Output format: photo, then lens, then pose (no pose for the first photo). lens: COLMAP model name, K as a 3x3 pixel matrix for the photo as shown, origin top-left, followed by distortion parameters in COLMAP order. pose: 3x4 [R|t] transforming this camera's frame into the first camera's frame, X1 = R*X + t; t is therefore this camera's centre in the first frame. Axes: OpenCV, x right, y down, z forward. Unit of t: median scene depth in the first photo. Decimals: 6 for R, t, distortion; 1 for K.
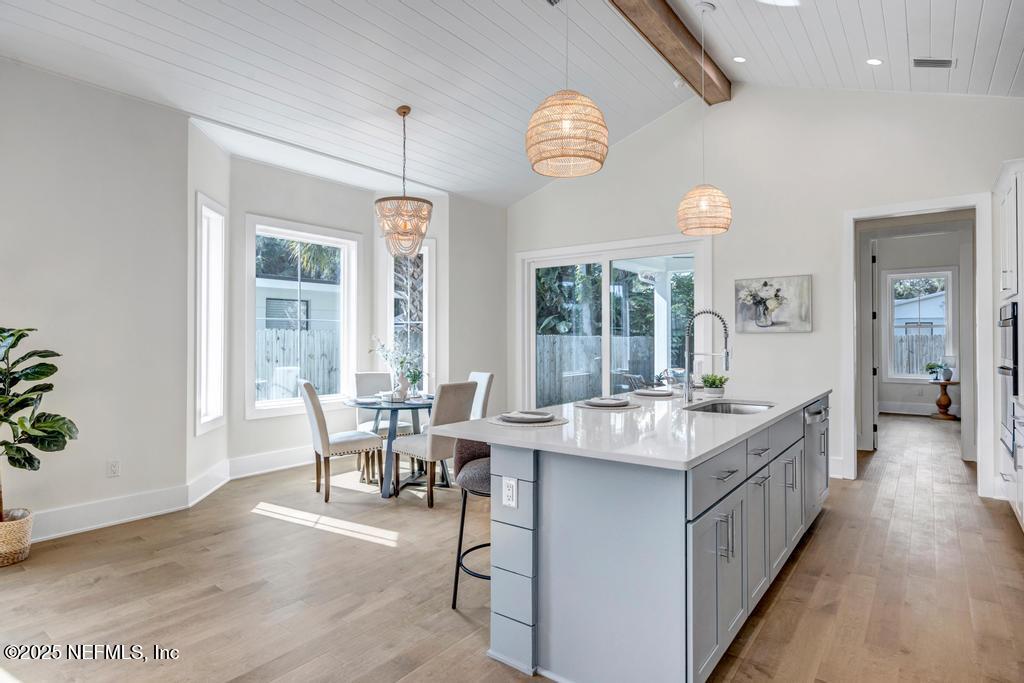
lens RADIAL K [[535.5, 0, 505.9], [0, 535.5, 341.2], [0, 0, 1]] dist [0.004867, 0.000881]
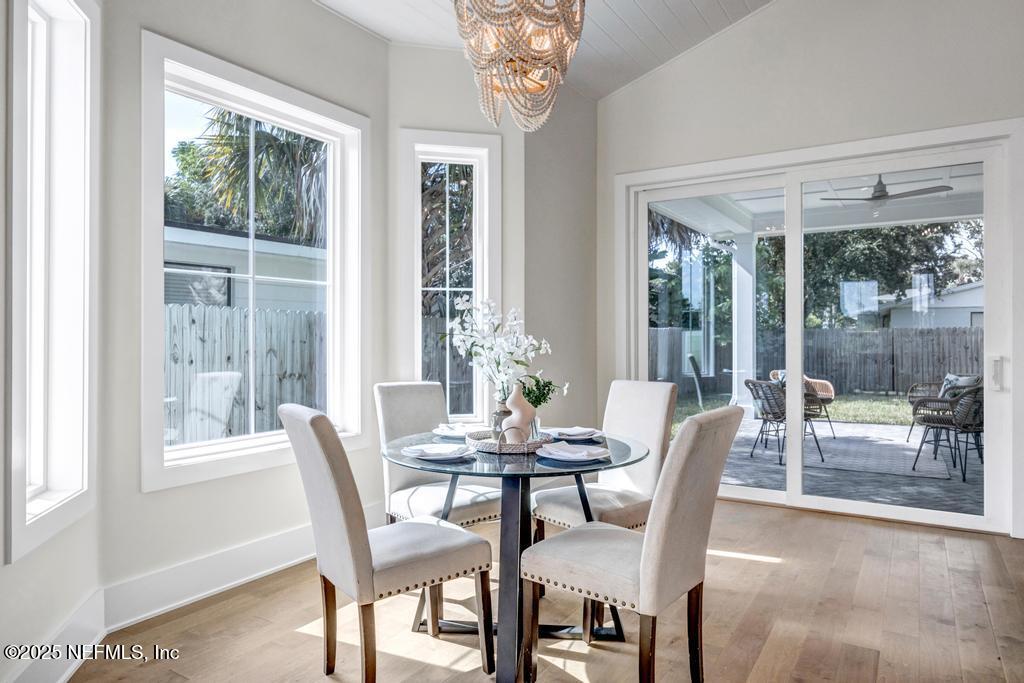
lens RADIAL K [[638.1, 0, 513.9], [0, 638.1, 339.9], [0, 0, 1]] dist [0.002717, 0.000735]
pose [[0.995116, -0.003345, 0.098658, -0.231196], [0.002882, 0.999984, 0.004833, 0.017762], [-0.098673, -0.004525, 0.995110, 0.443278]]
